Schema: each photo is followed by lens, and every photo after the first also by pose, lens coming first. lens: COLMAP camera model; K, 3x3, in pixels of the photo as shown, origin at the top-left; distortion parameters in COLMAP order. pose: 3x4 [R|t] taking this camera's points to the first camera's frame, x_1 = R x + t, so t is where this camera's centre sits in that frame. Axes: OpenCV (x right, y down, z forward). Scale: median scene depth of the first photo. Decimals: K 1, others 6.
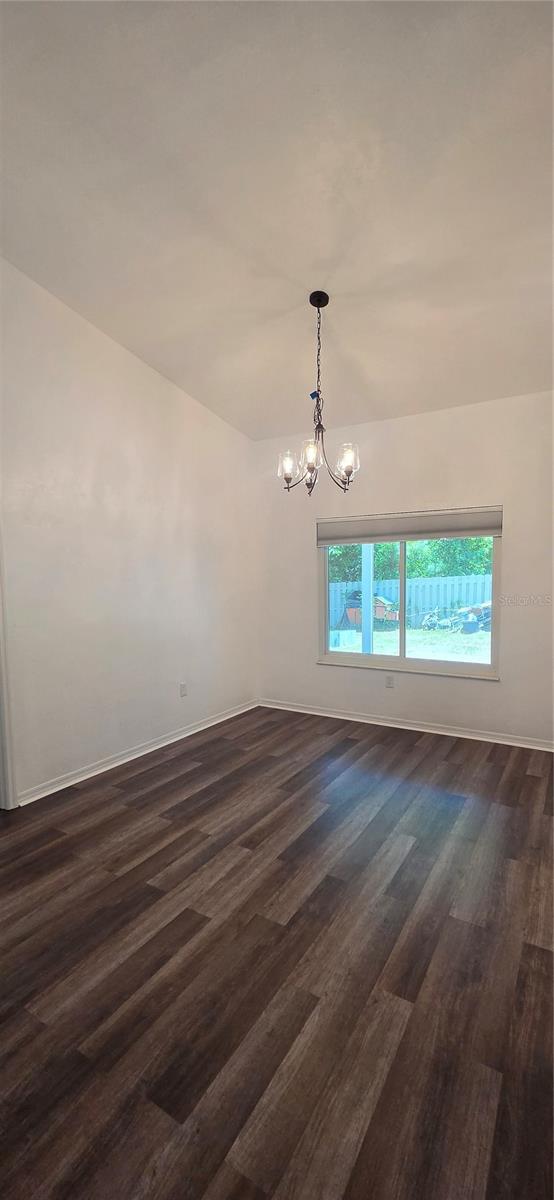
lens RADIAL K [[492.3, 0, 281.0], [0, 492.3, 595.5], [0, 0, 1]] dist [0.000062, 0.002191]
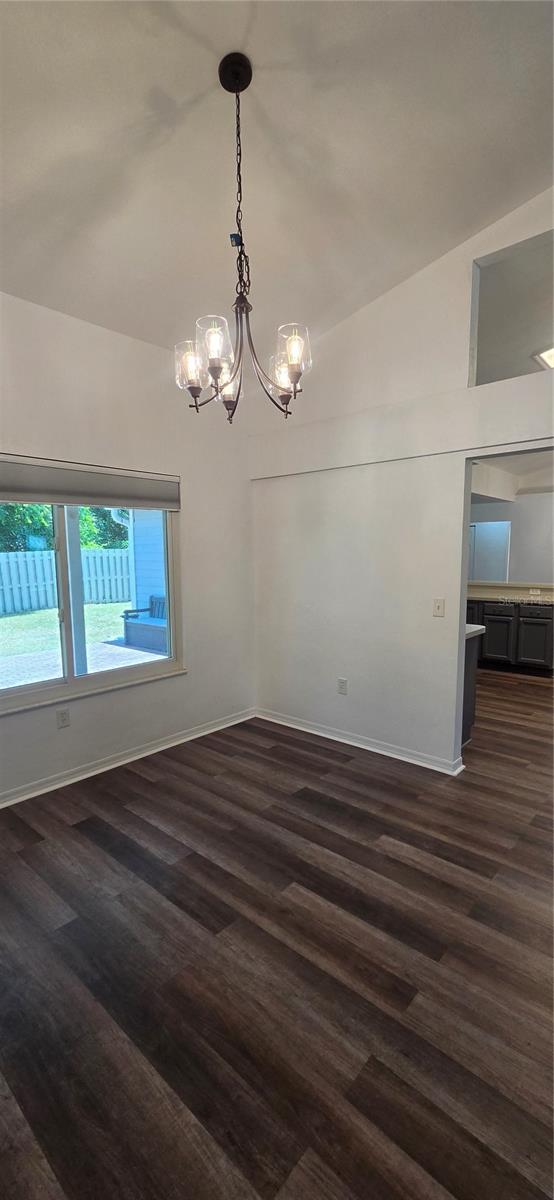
lens RADIAL K [[492.3, 0, 274.3], [0, 492.3, 603.2], [0, 0, 1]] dist [0.000062, 0.002191]
pose [[0.175295, -0.090770, 0.980323, -0.535120], [0.055529, 0.995067, 0.082206, -0.031231], [-0.982949, 0.040026, 0.179471, 0.845966]]
